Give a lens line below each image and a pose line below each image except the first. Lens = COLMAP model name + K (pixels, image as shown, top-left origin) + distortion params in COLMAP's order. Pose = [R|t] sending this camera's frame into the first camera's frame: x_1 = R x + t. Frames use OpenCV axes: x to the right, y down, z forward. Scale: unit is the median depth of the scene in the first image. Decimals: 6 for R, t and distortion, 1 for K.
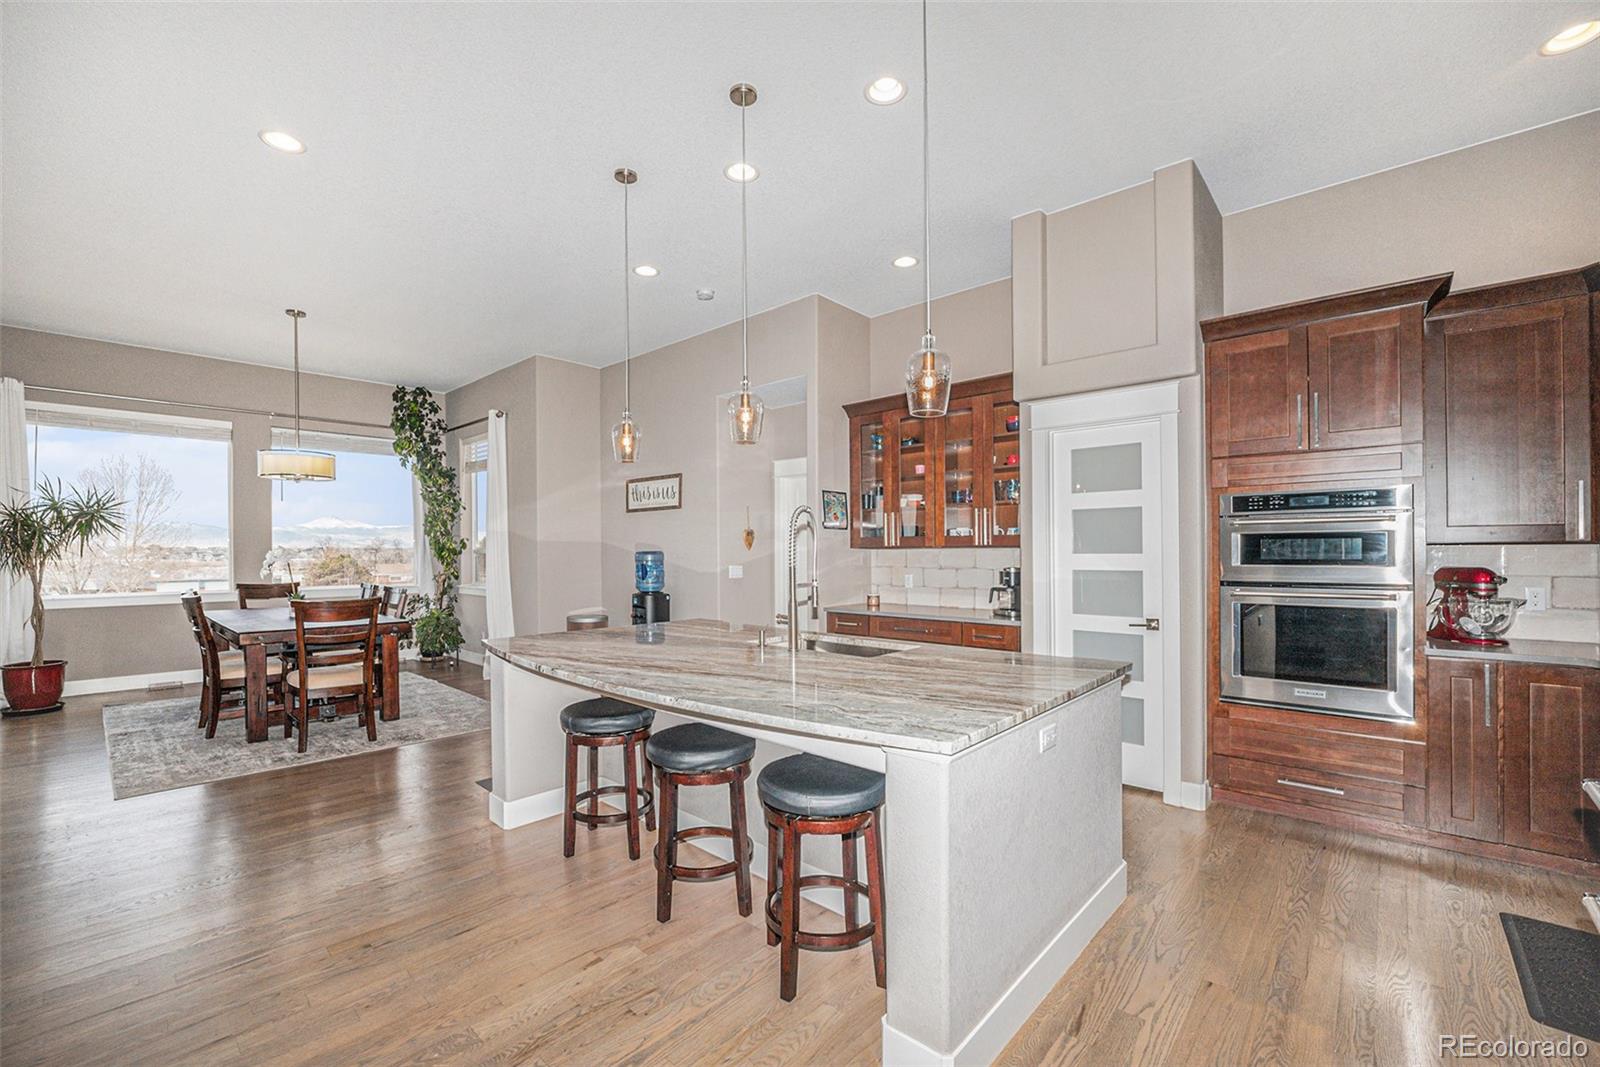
lens RADIAL K [[662.5, 0, 812.4], [0, 662.5, 535.8], [0, 0, 1]] dist [-0.025608, 0.002942]
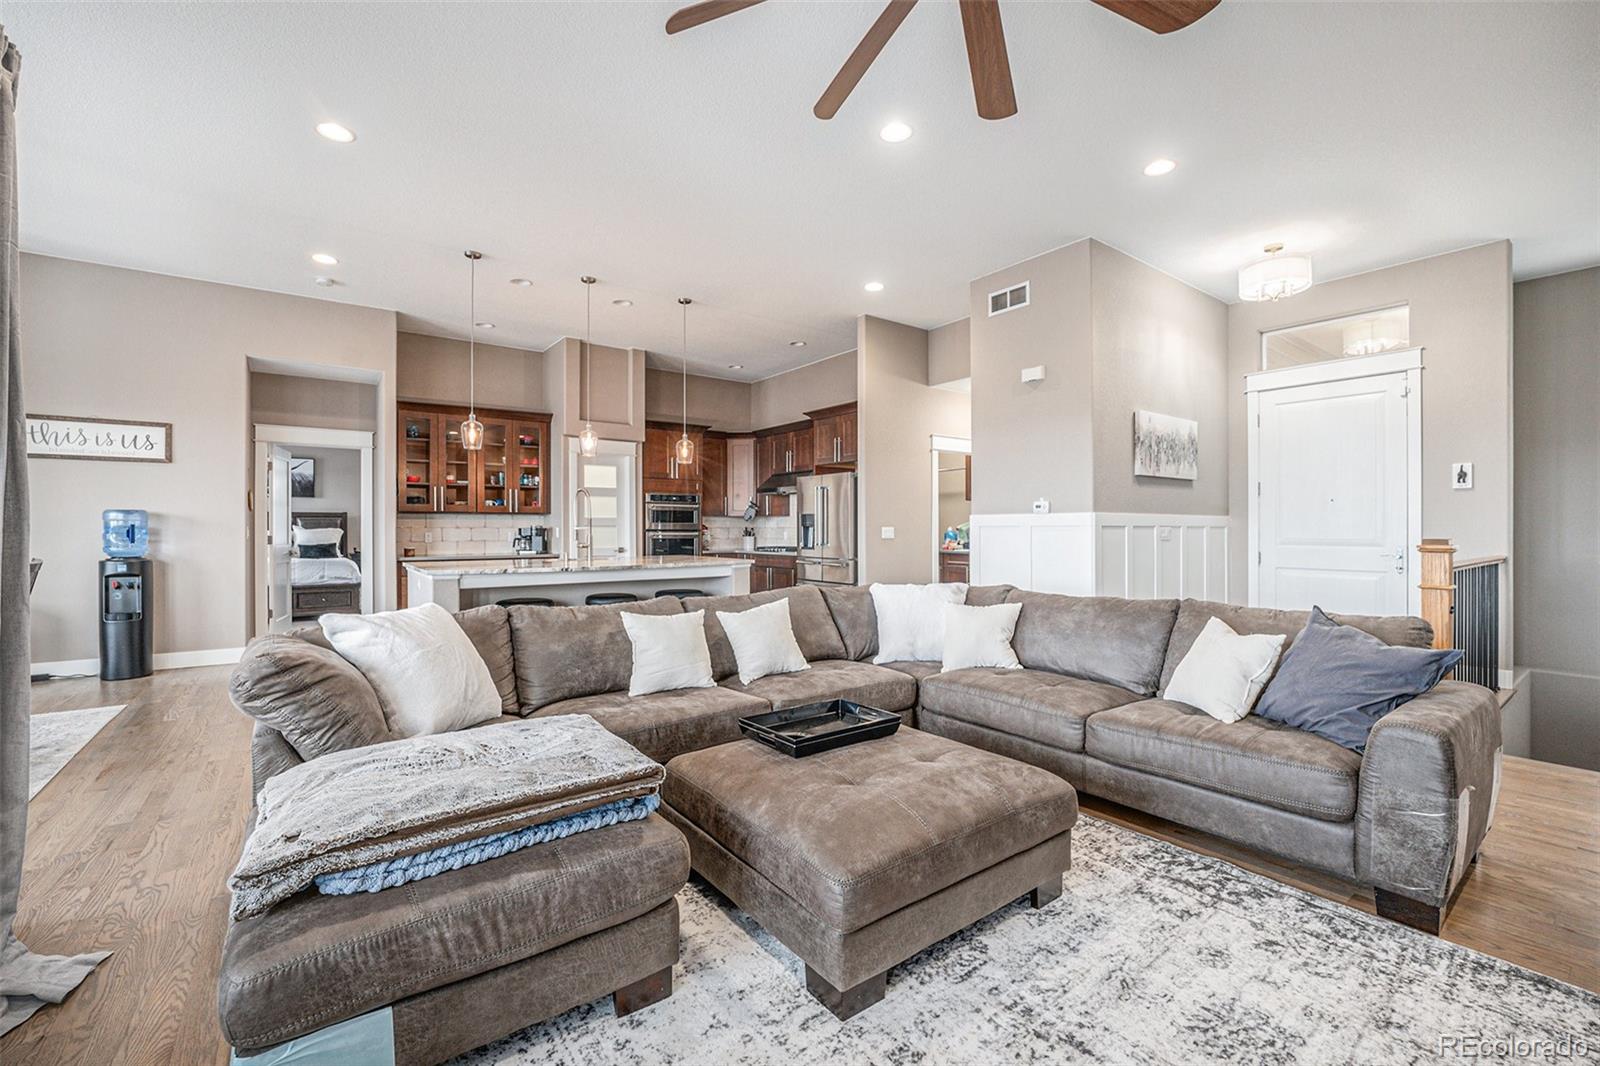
lens RADIAL K [[662.5, 0, 807.0], [0, 662.5, 530.8], [0, 0, 1]] dist [-0.025608, 0.002942]
pose [[0.185697, 0.001647, 0.982606, -1.347660], [-0.020465, 0.999788, 0.002192, 0.046004], [-0.982394, -0.020516, 0.185691, -0.022790]]
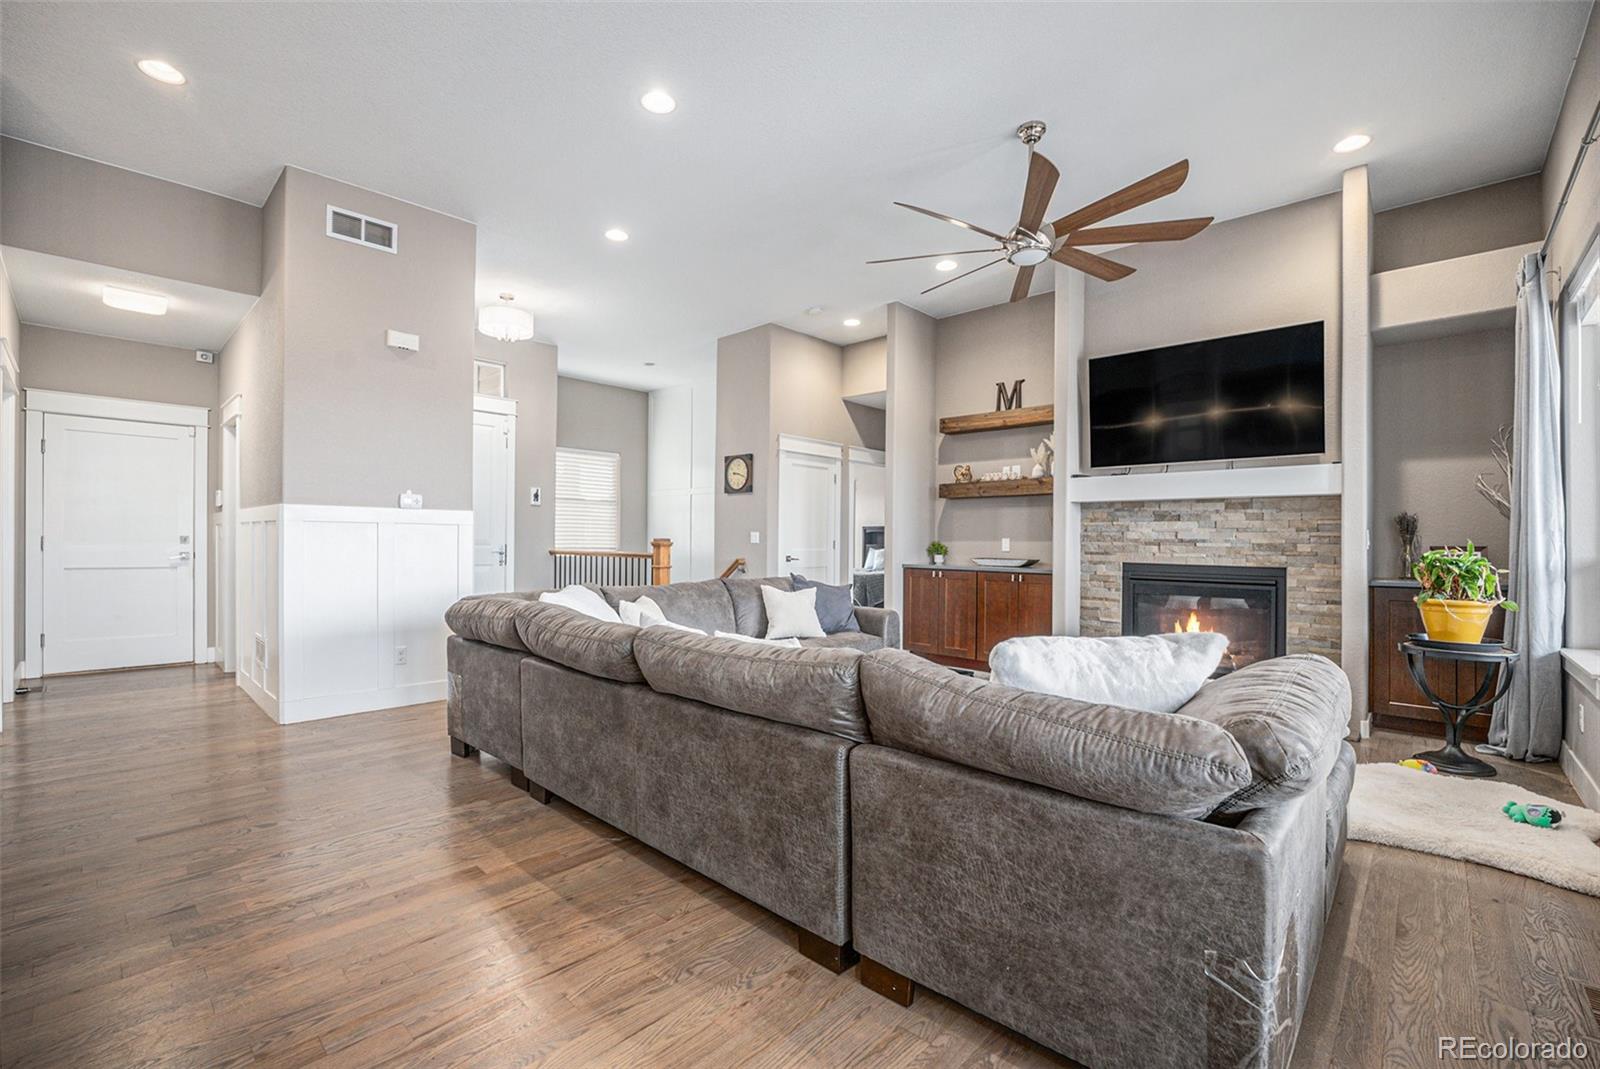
lens RADIAL K [[689.7, 0, 807.6], [0, 689.7, 536.6], [0, 0, 1]] dist [-0.018089, 0.000023]
pose [[-0.999977, -0.004915, 0.004732, -0.672609], [-0.005042, 0.999617, -0.027207, 0.078723], [-0.004597, -0.027230, -0.999619, 0.880085]]
